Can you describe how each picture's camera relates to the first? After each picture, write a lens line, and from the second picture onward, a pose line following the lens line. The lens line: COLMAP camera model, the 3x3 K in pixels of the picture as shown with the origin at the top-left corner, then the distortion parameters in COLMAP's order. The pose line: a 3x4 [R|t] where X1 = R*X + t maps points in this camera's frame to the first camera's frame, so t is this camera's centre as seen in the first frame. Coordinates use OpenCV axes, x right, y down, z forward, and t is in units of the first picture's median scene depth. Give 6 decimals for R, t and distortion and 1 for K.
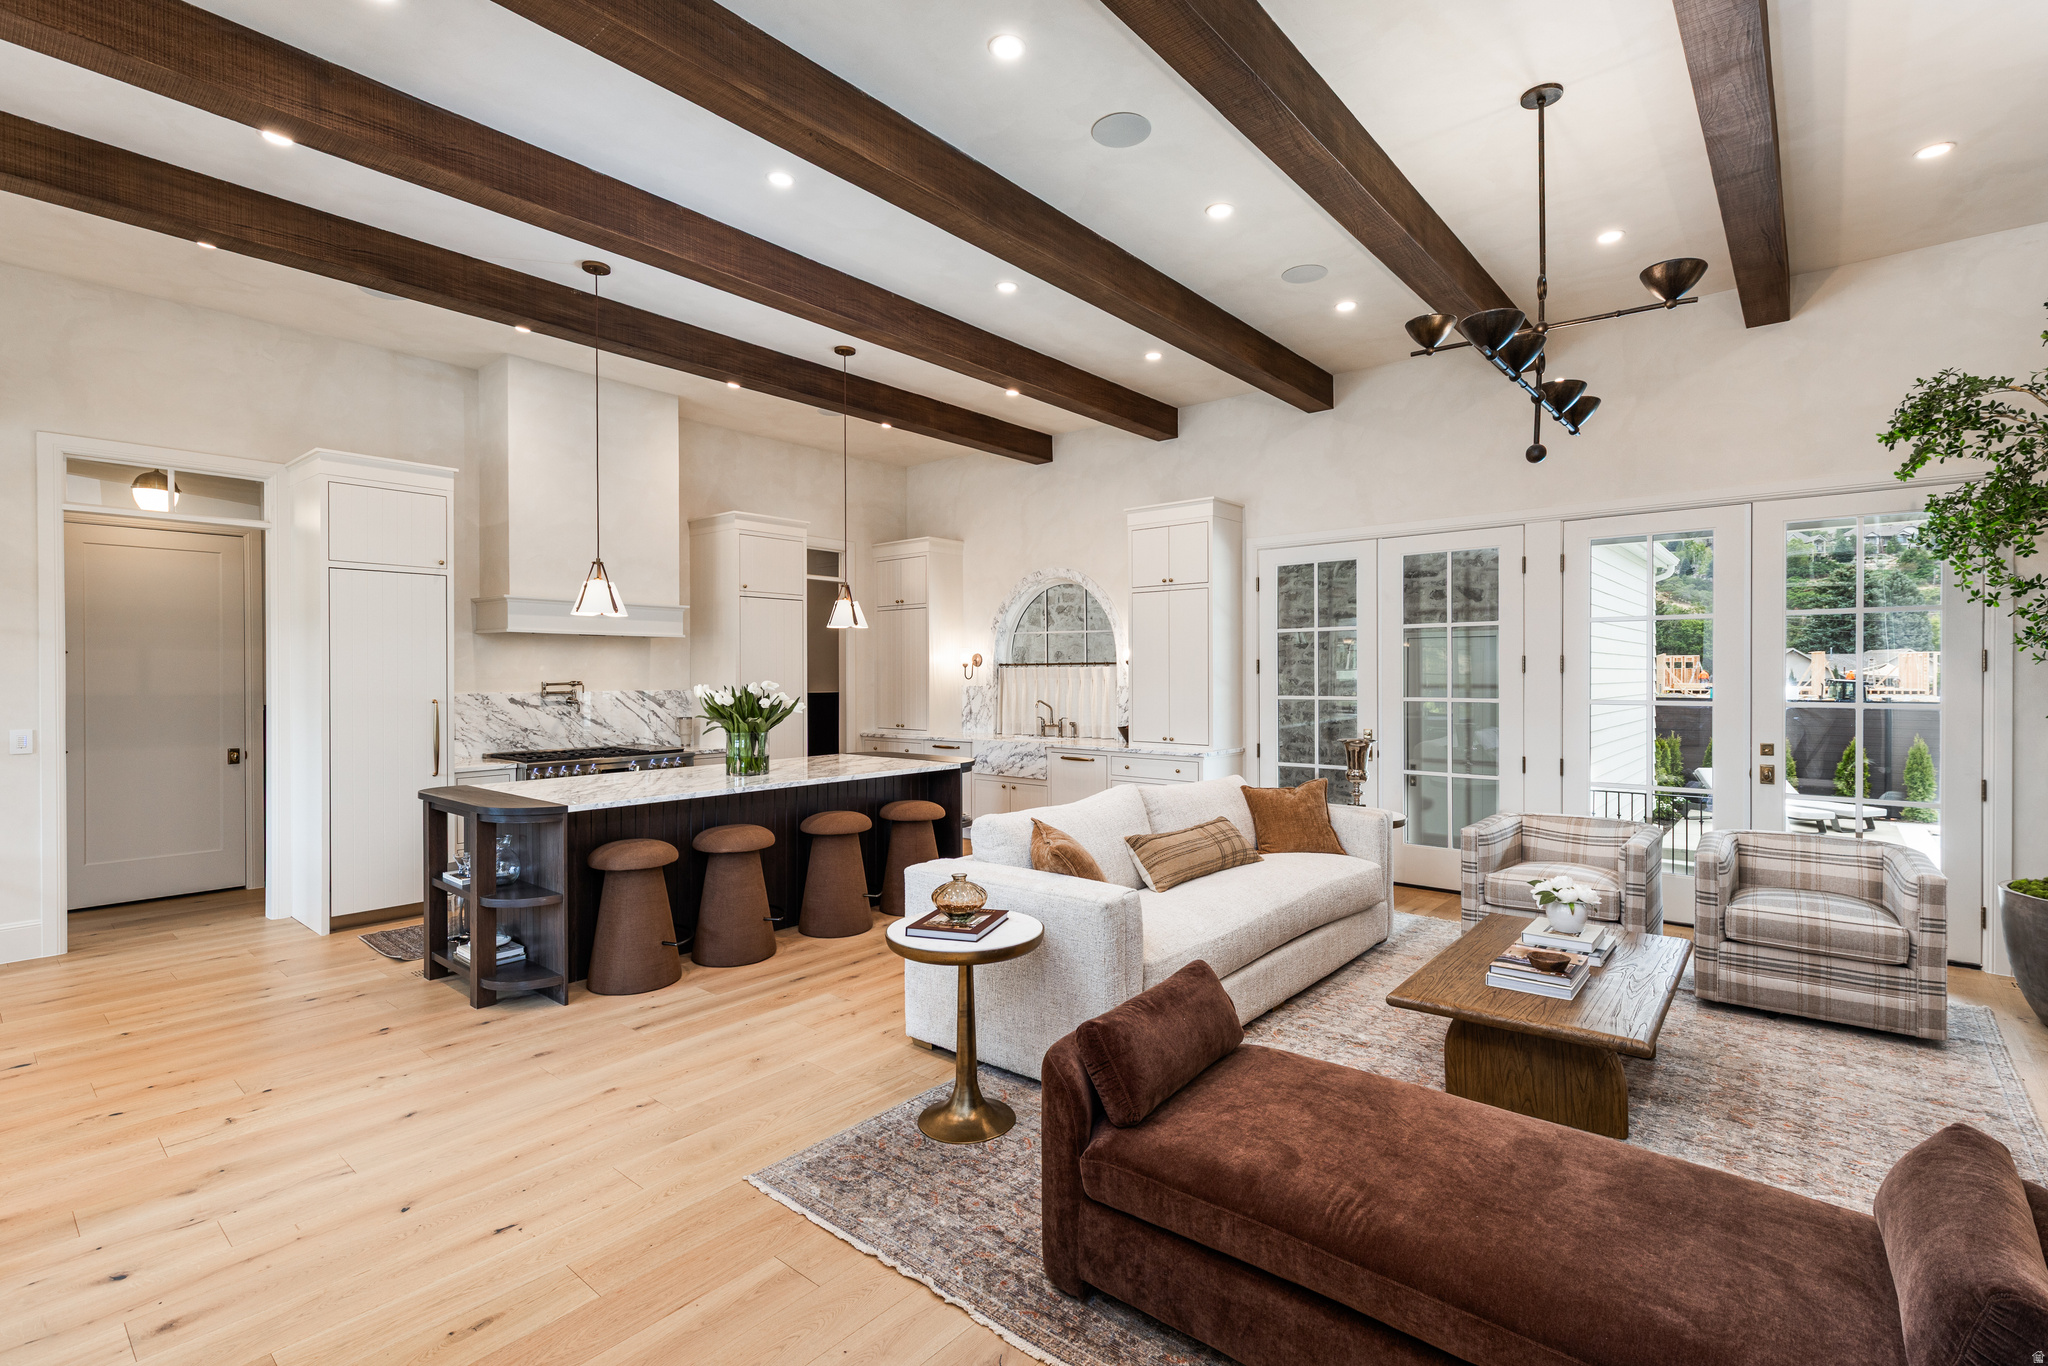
lens RADIAL K [[933.5, 0, 1038.9], [0, 933.5, 718.7], [0, 0, 1]] dist [0.008854, -0.002881]
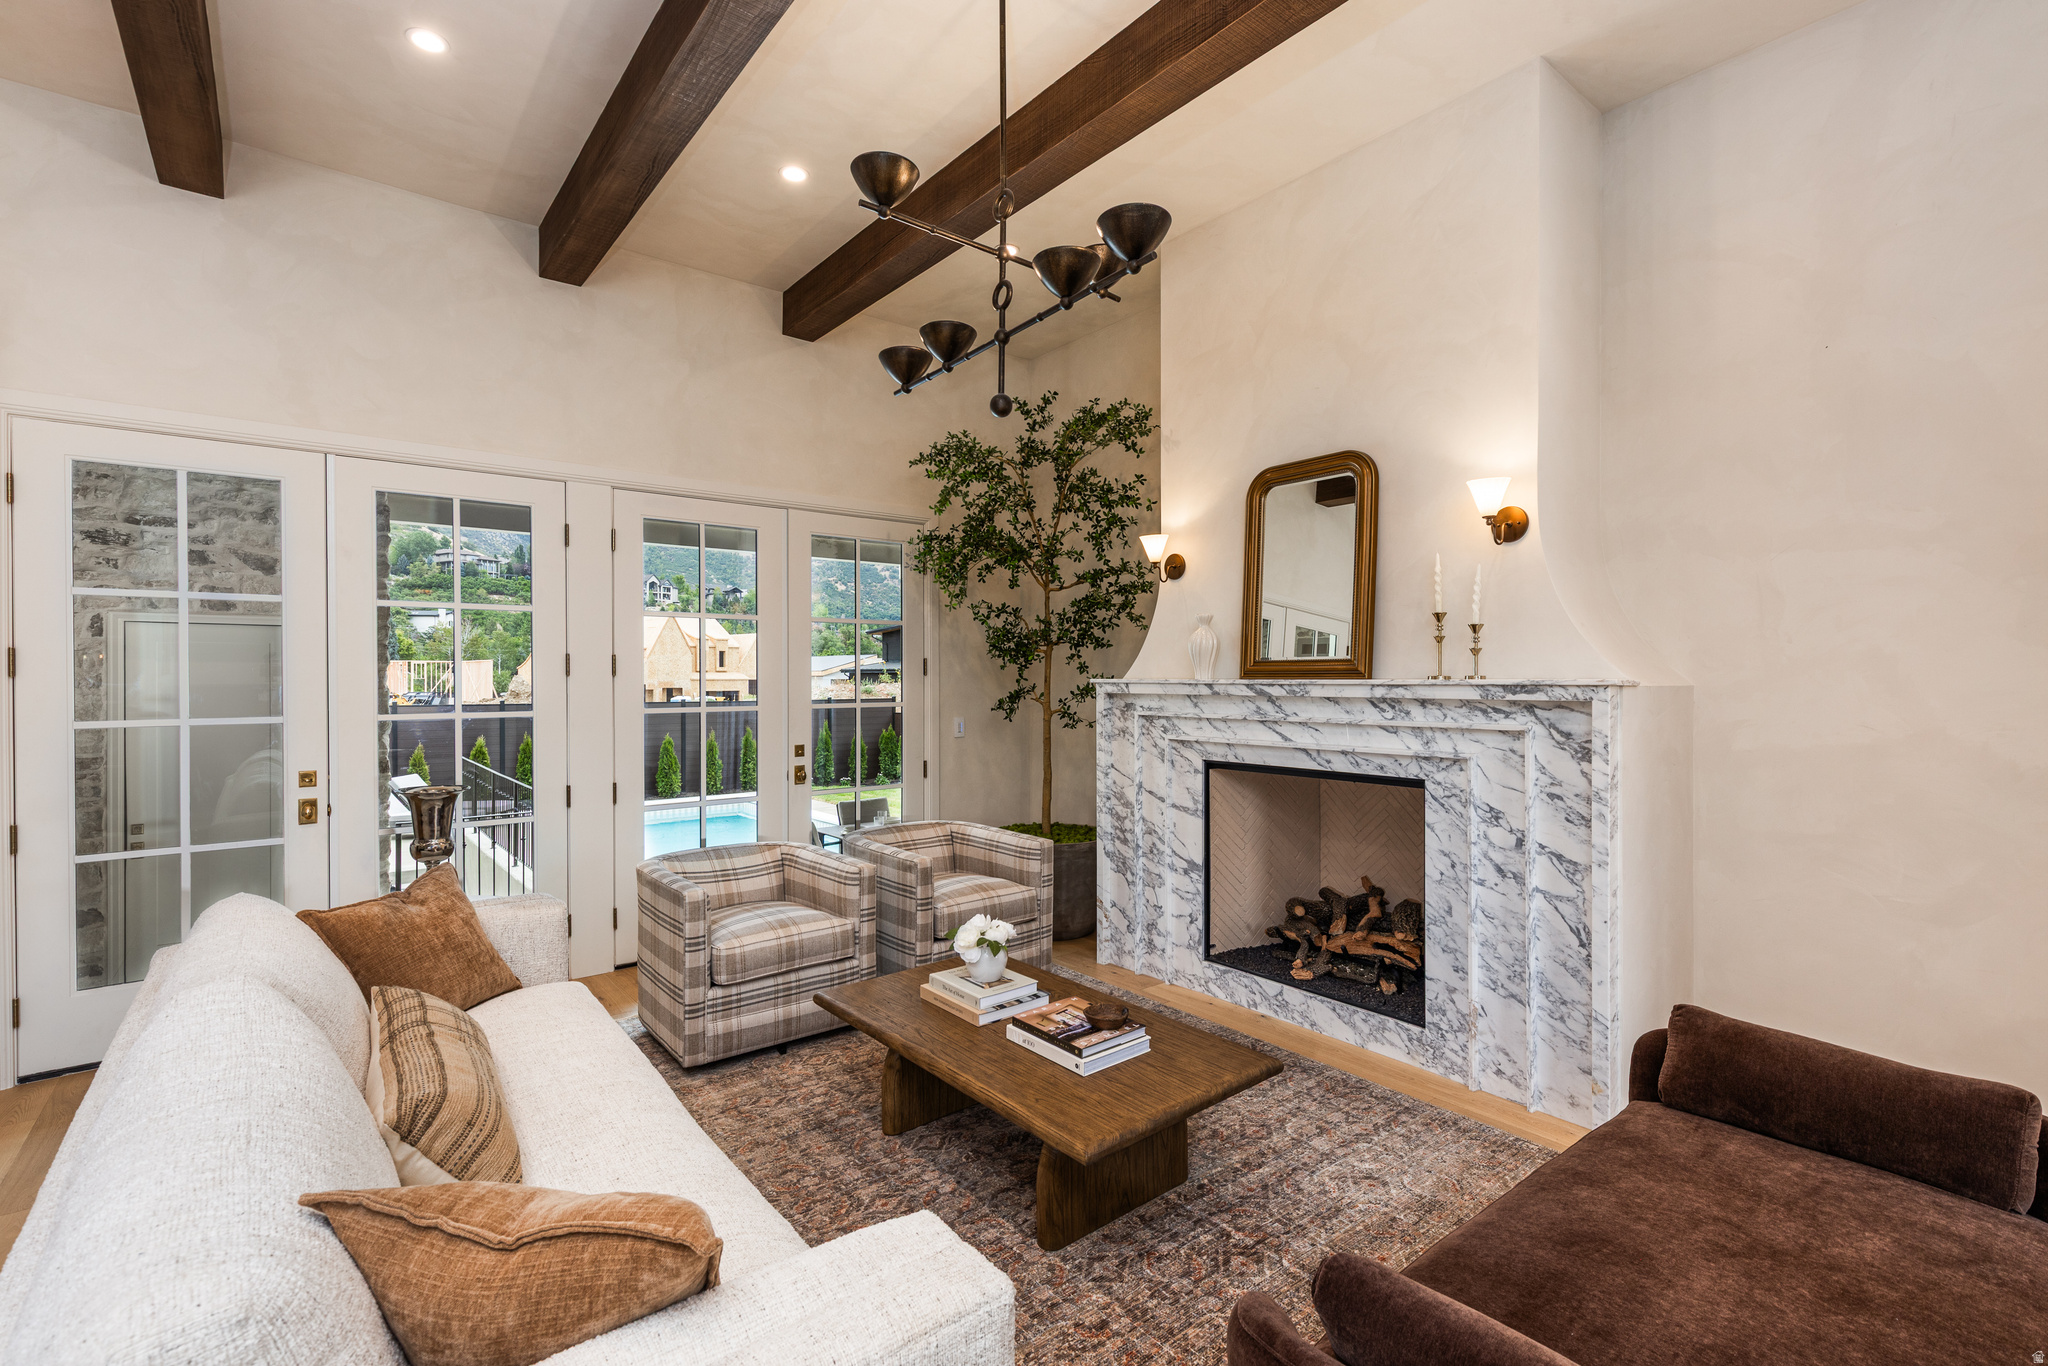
lens RADIAL K [[933.5, 0, 1036.7], [0, 933.5, 682.6], [0, 0, 1]] dist [0.008854, -0.002881]
pose [[0.192229, -0.004207, 0.981341, -0.140941], [0.051877, 0.998636, -0.005881, -0.017443], [-0.979978, 0.052039, 0.192186, 0.435435]]
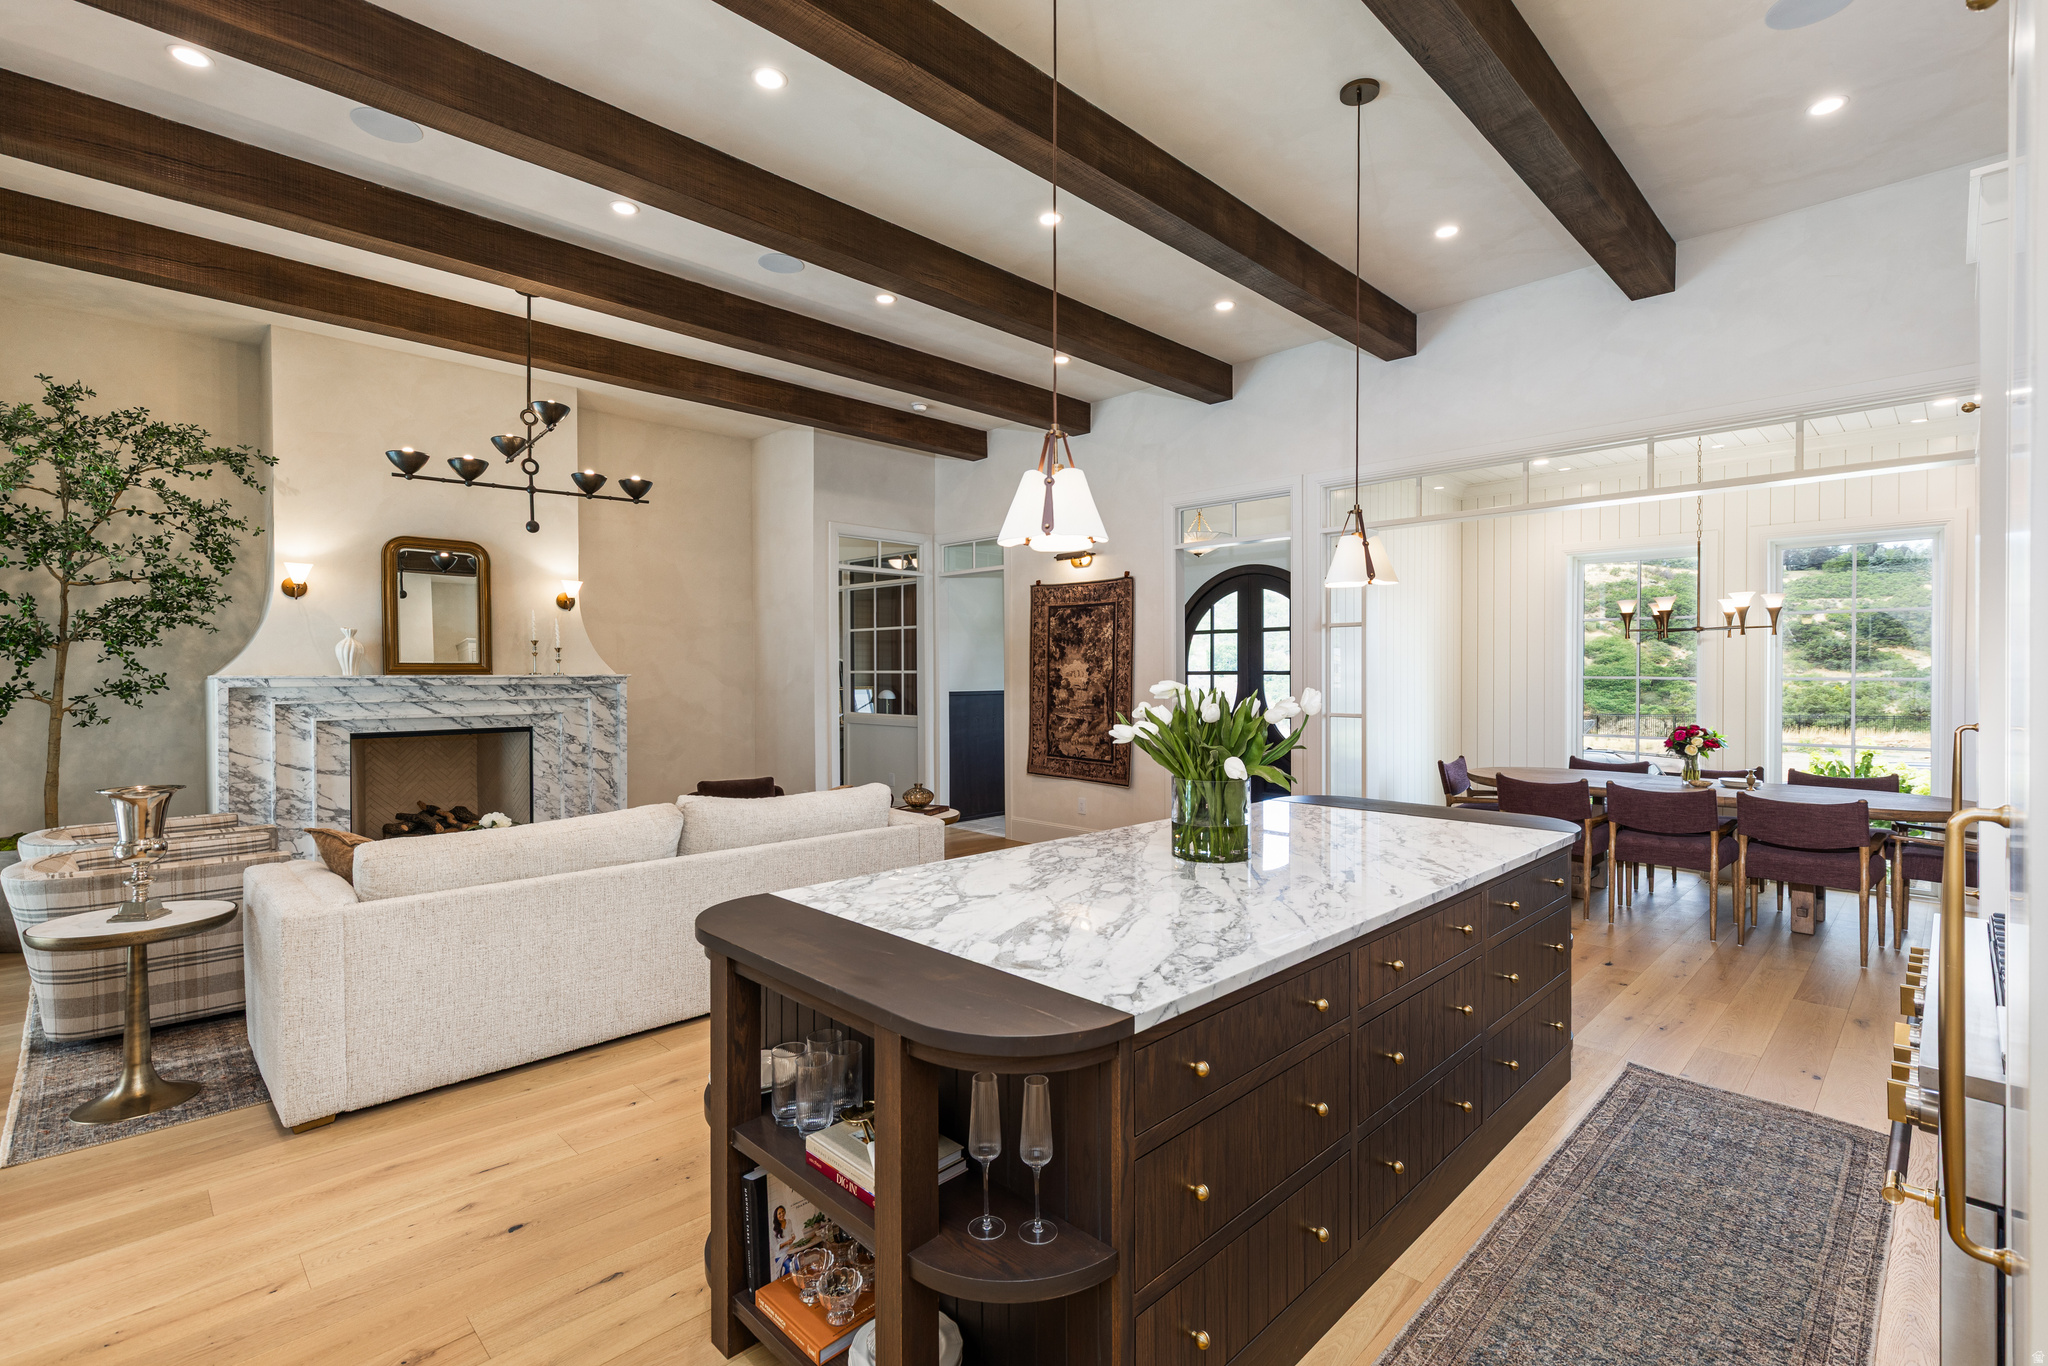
lens RADIAL K [[933.5, 0, 1025.7], [0, 933.5, 681.4], [0, 0, 1]] dist [0.008854, -0.002881]
pose [[-0.996459, 0.003299, 0.084017, -0.206300], [0.008478, 0.998080, 0.061356, -0.062621], [-0.083654, 0.061851, -0.994574, 1.309029]]
